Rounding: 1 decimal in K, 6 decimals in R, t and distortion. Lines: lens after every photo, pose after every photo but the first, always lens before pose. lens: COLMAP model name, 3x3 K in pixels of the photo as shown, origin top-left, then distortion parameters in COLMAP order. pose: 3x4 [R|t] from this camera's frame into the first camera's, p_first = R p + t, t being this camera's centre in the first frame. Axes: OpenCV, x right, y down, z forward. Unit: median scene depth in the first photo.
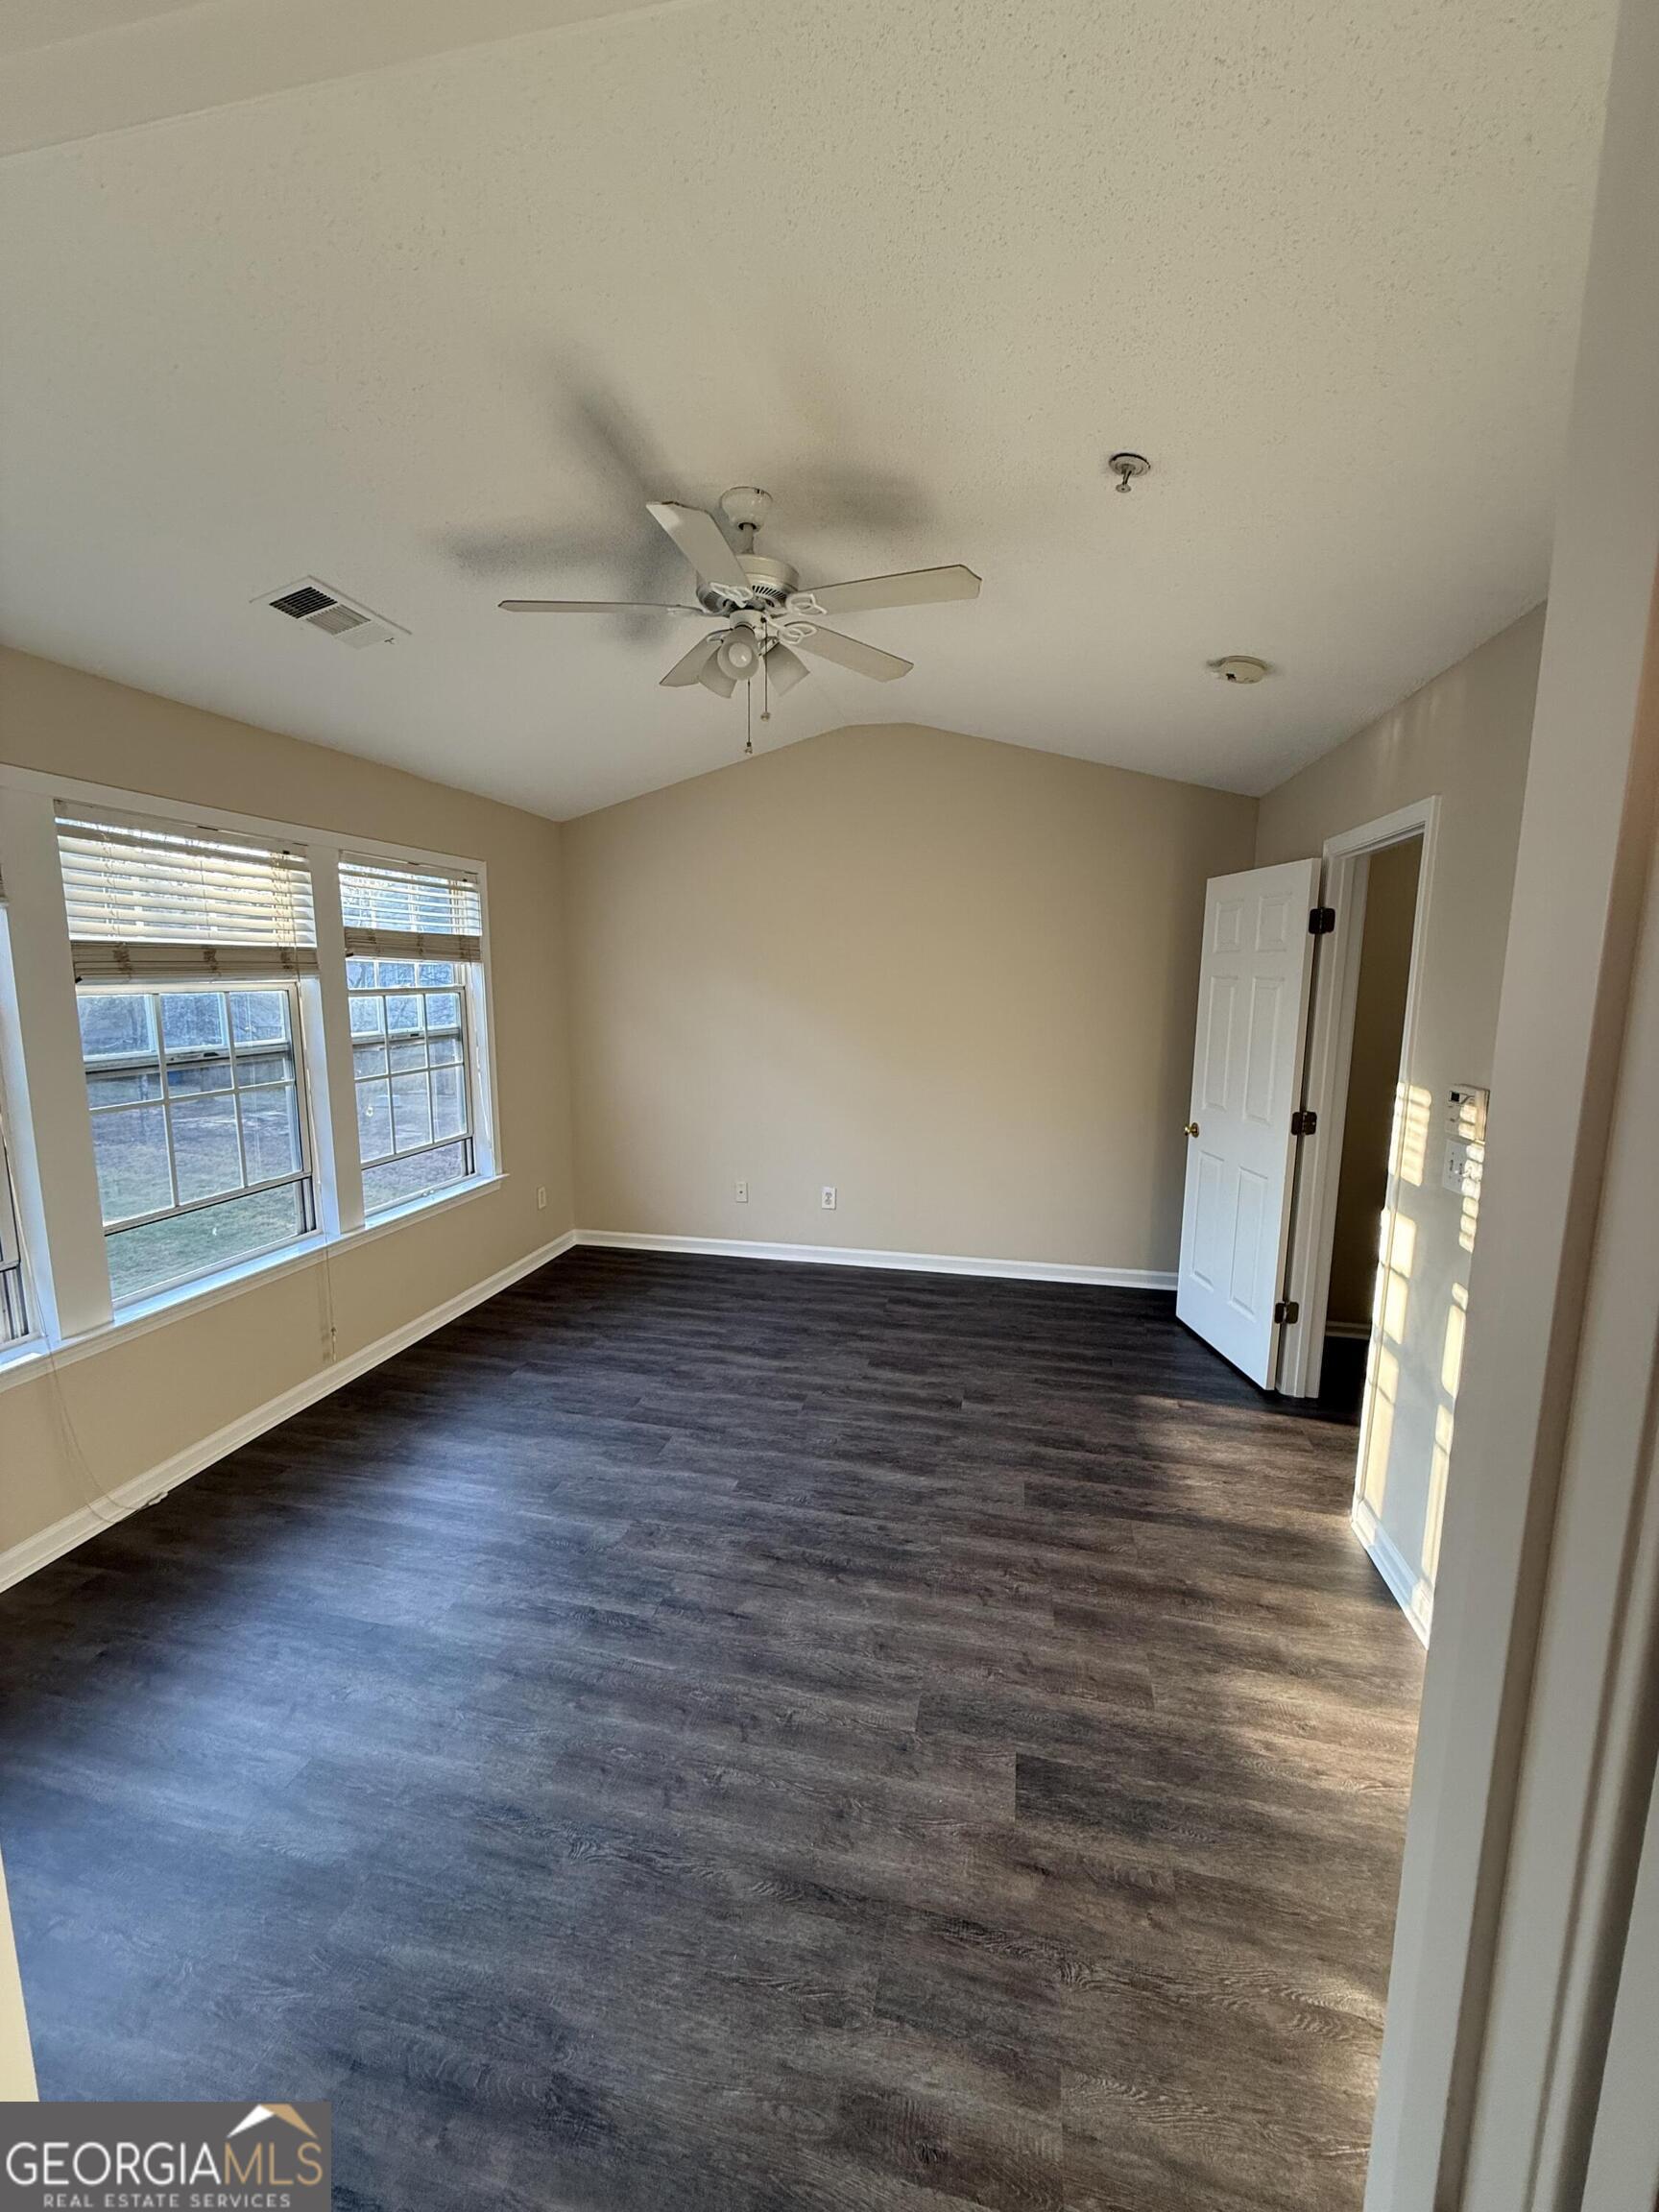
lens RADIAL K [[878.5, 0, 828.1], [0, 878.5, 1101.5], [0, 0, 1]] dist [-0.002642, 0.000722]
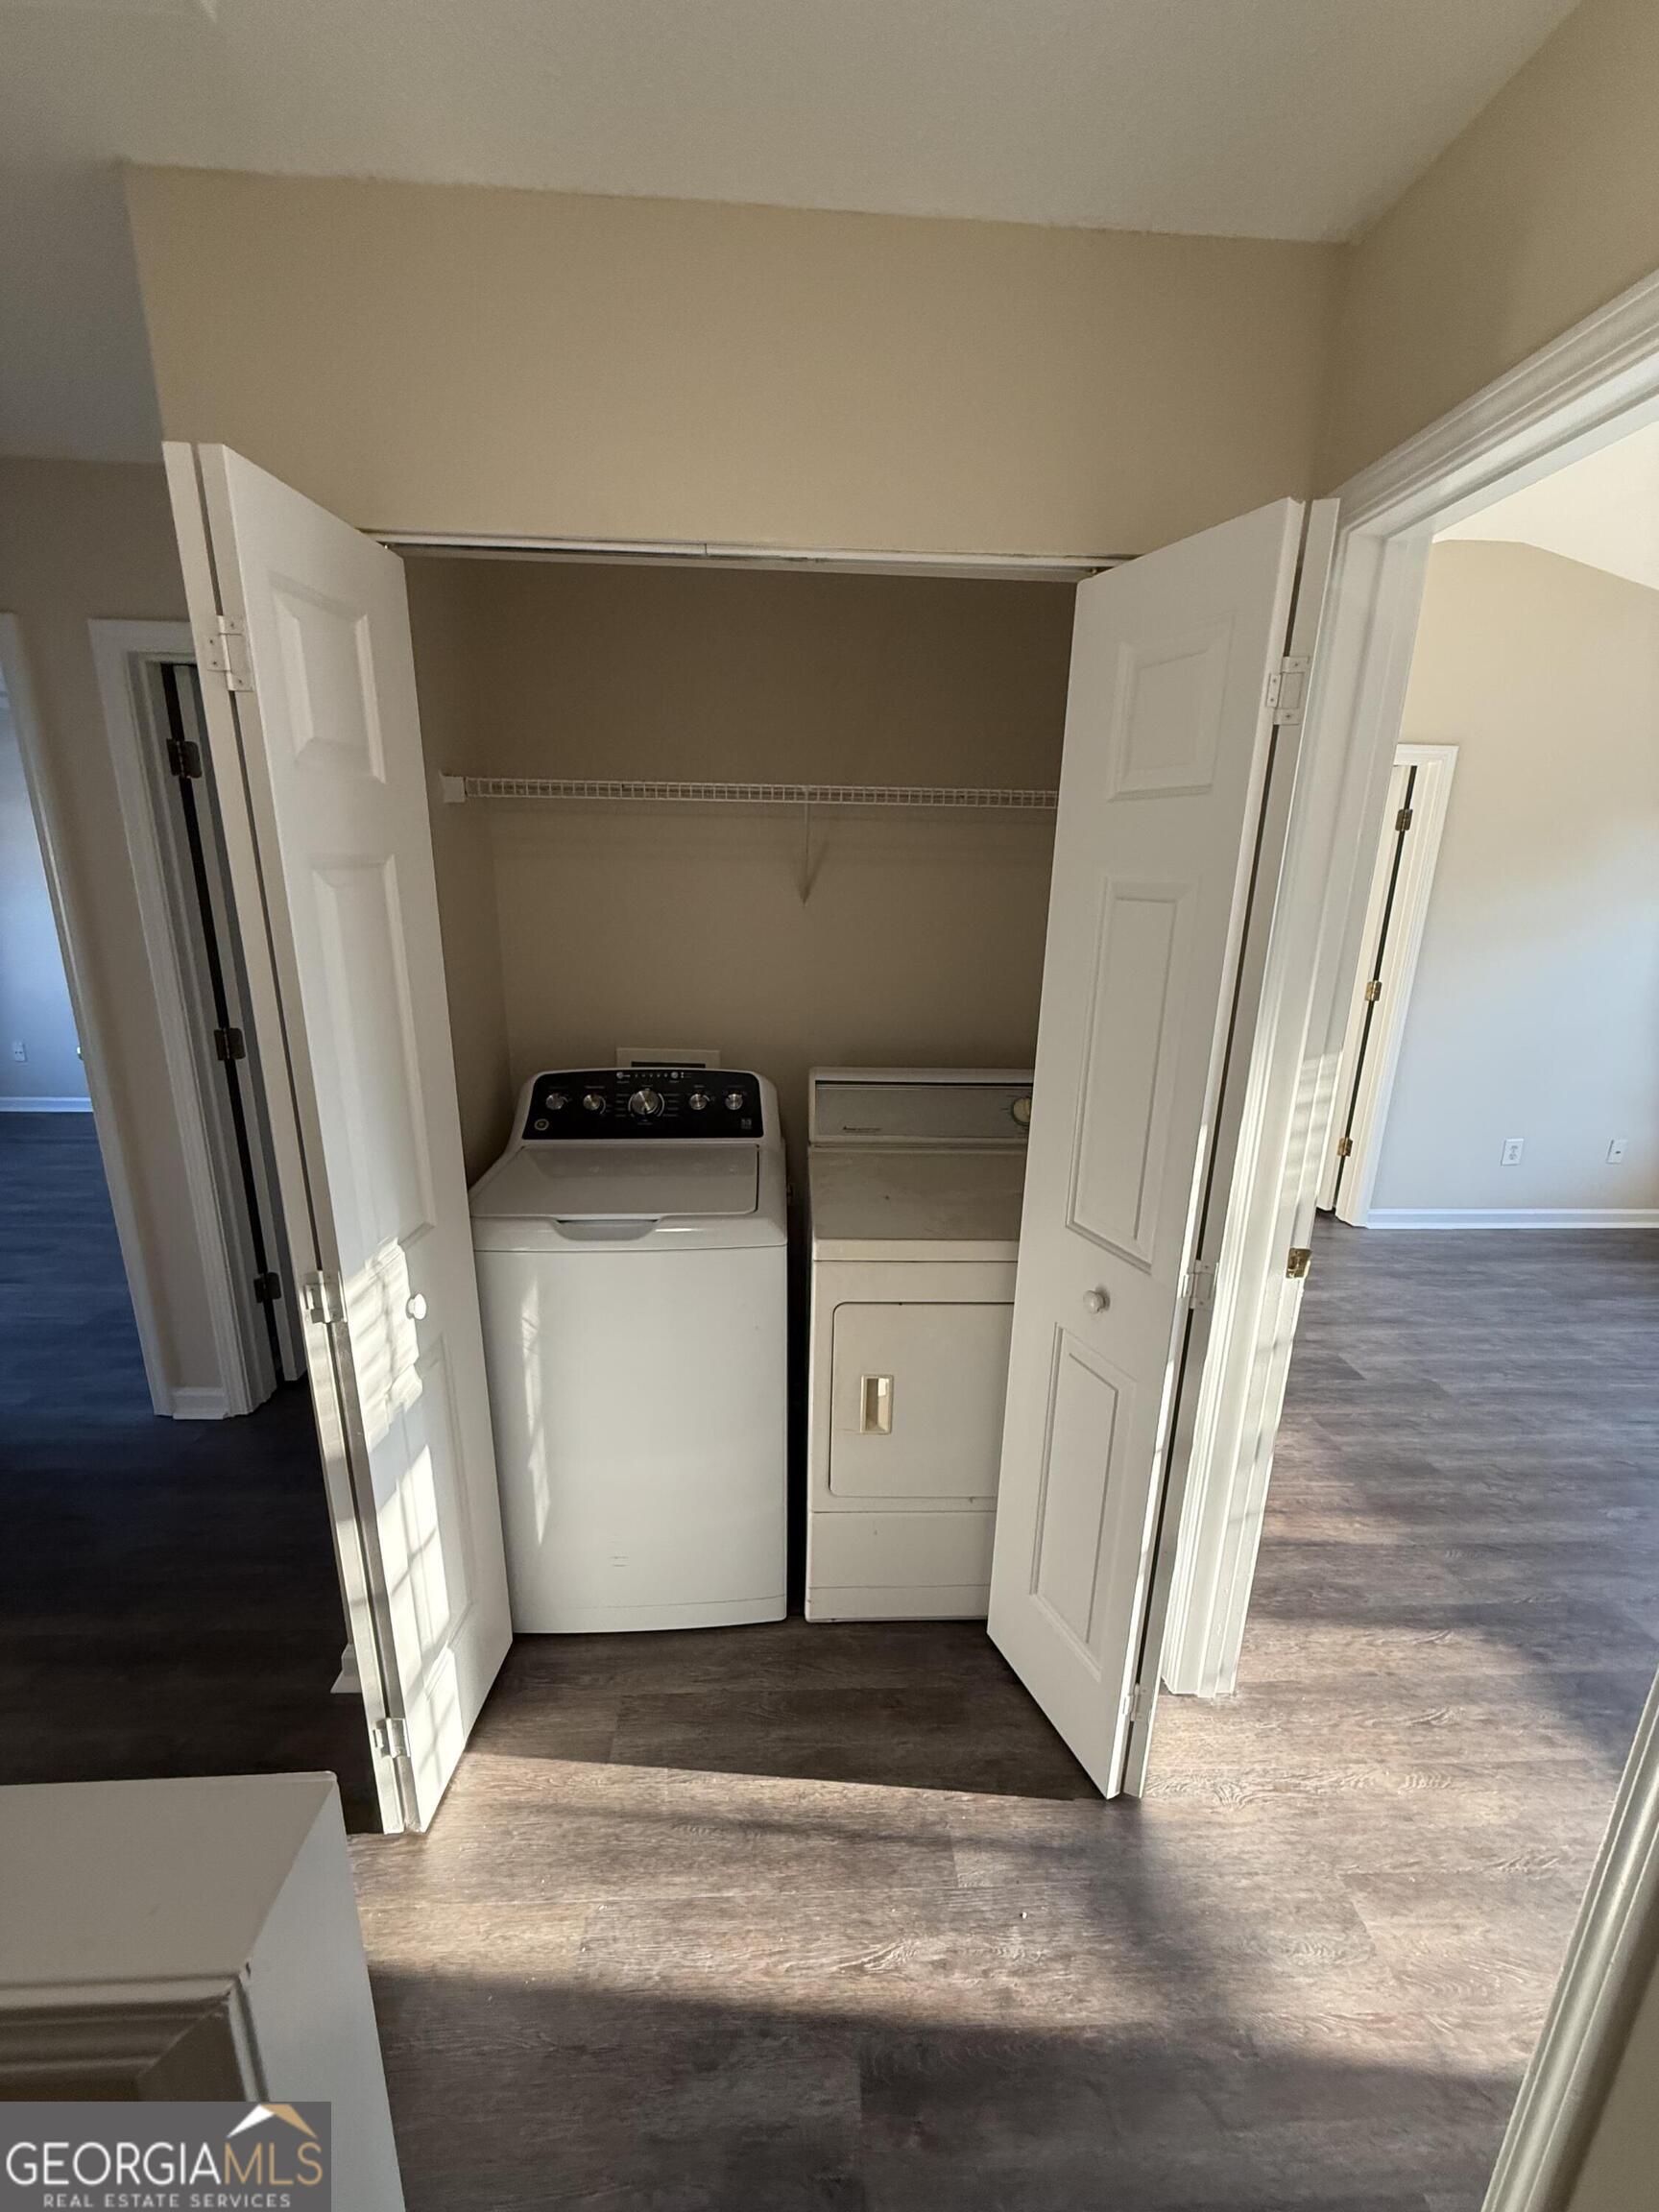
lens RADIAL K [[878.5, 0, 826.1], [0, 878.5, 1101.5], [0, 0, 1]] dist [-0.002642, 0.000722]
pose [[-0.964482, 0.040607, -0.261009, 1.135657], [-0.067235, 0.917830, 0.391238, -0.184853], [0.255449, 0.394891, -0.882500, 1.444485]]
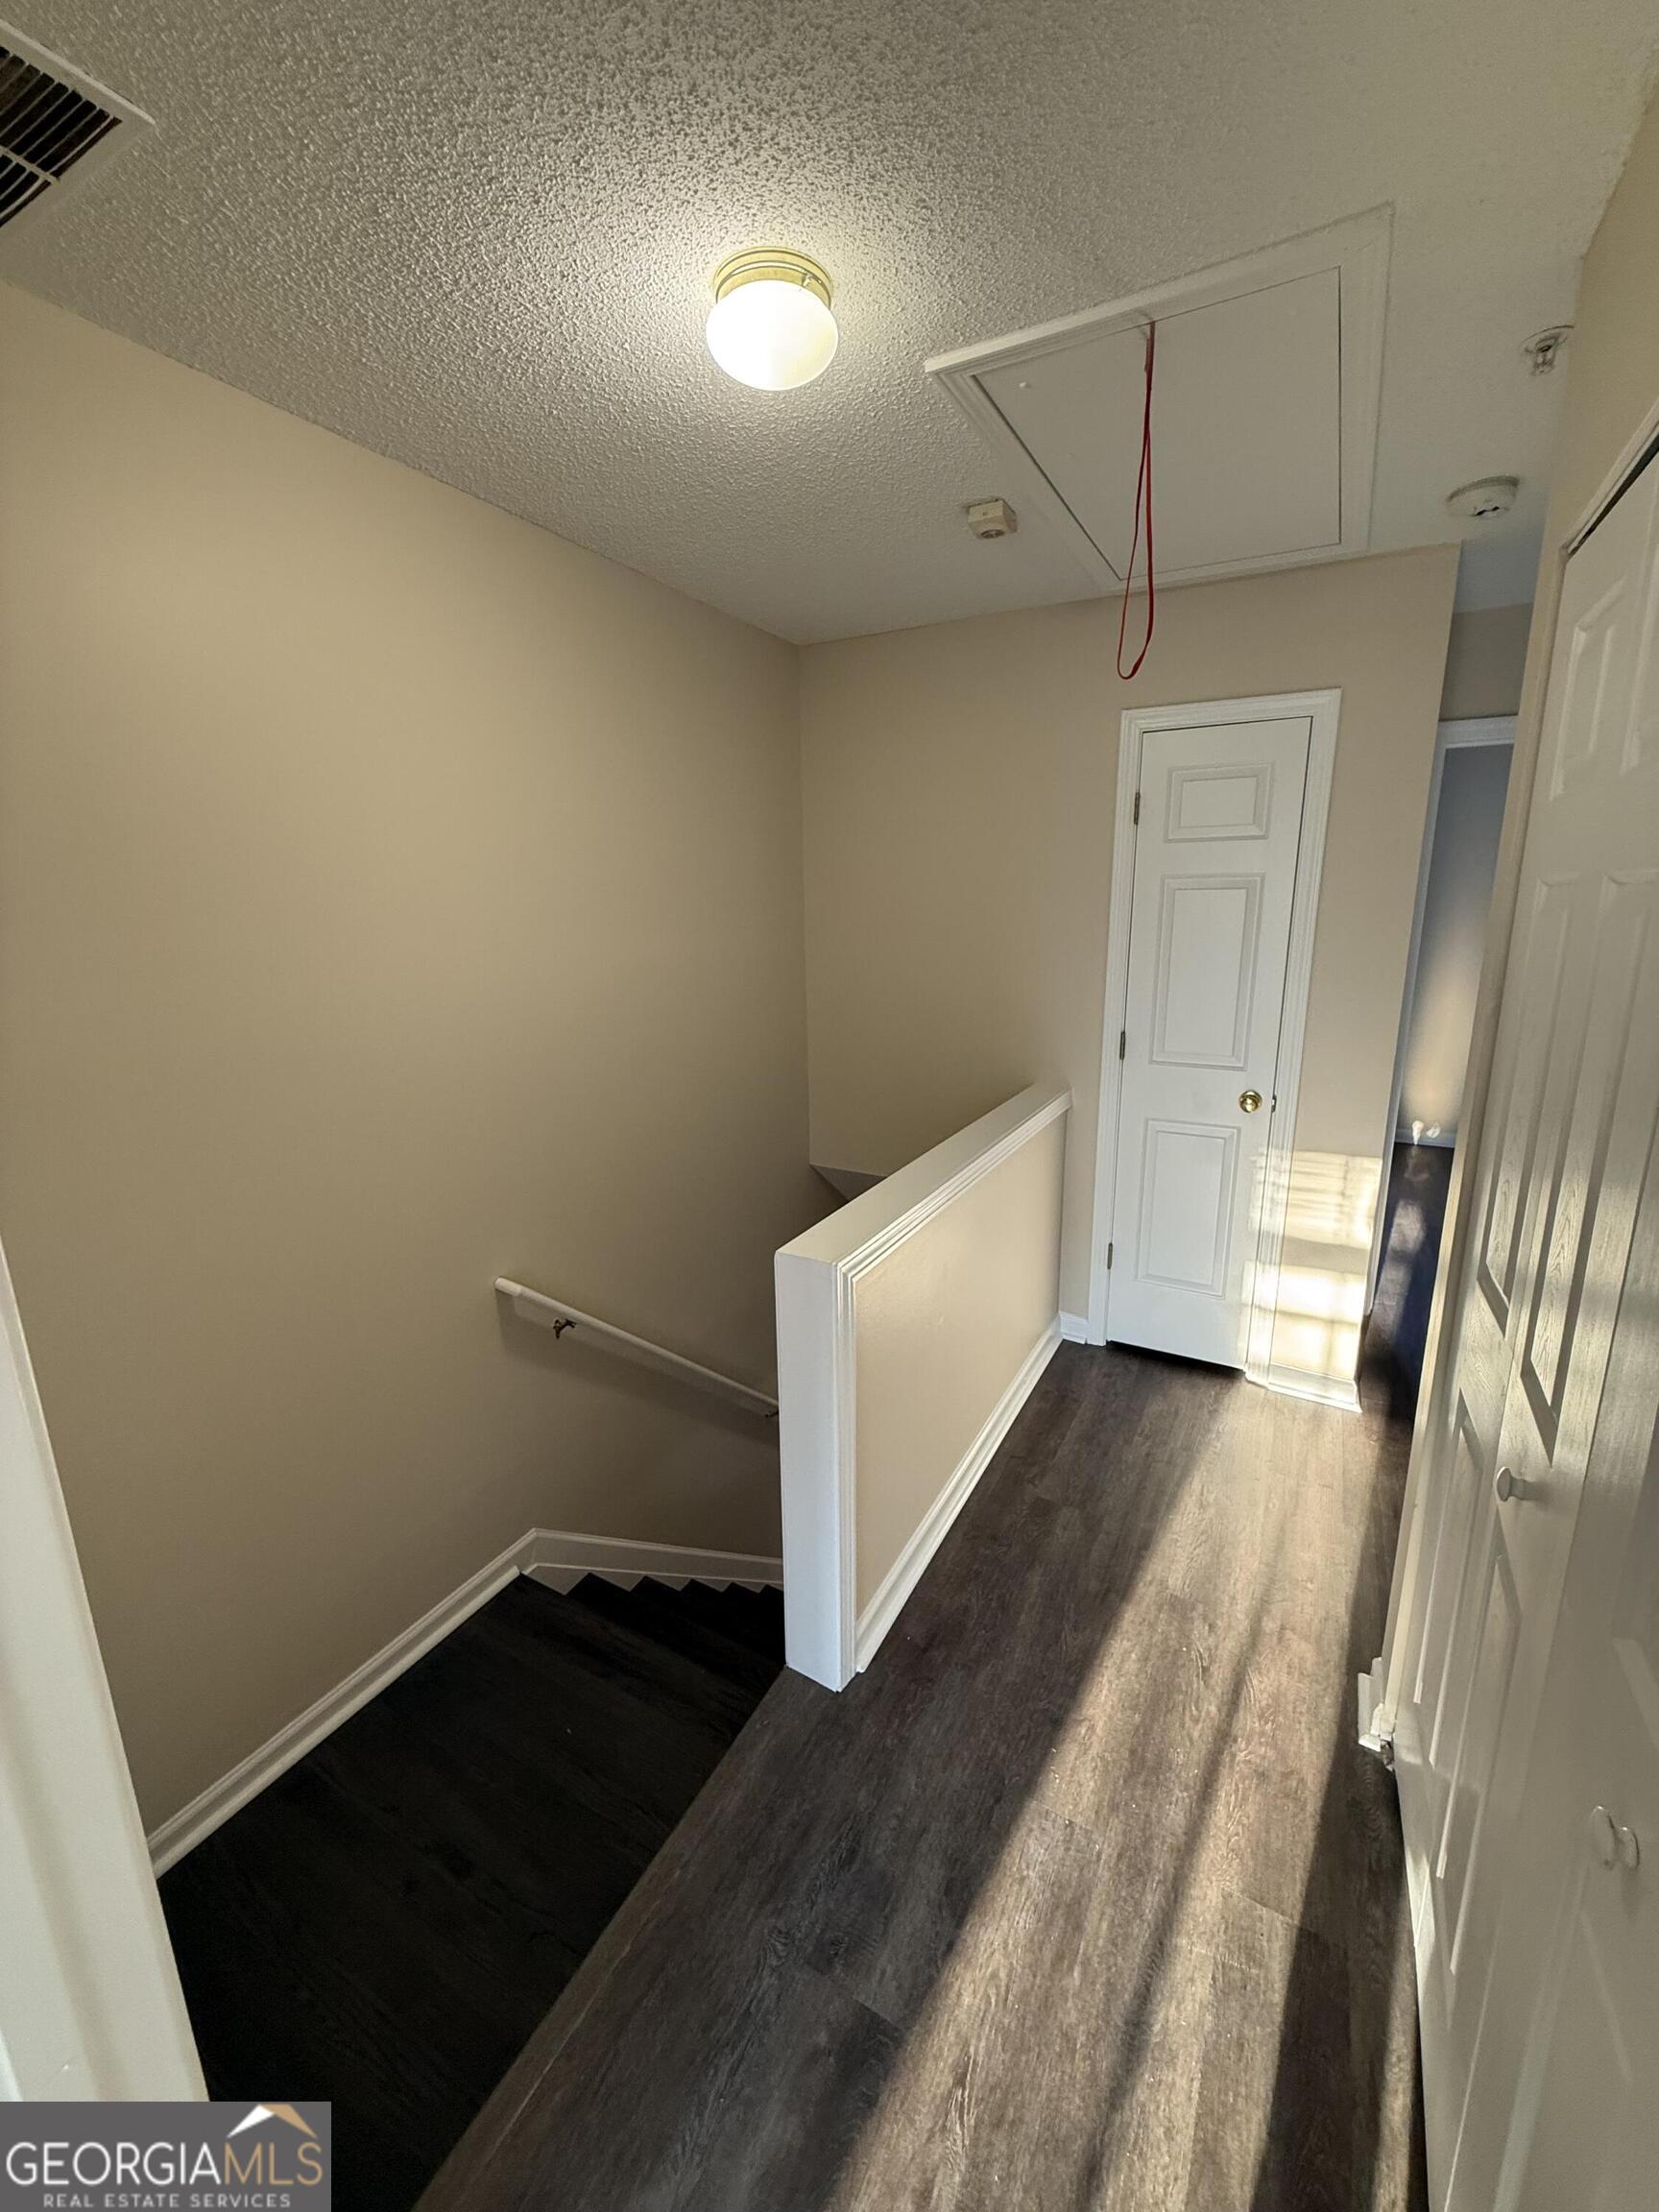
lens RADIAL K [[878.5, 0, 832.9], [0, 878.5, 1104.4], [0, 0, 1]] dist [-0.002642, 0.000722]
pose [[0.281928, -0.226592, 0.932294, 0.653993], [0.159297, 0.969279, 0.187410, -0.125440], [-0.946119, 0.095675, 0.309362, 1.058444]]
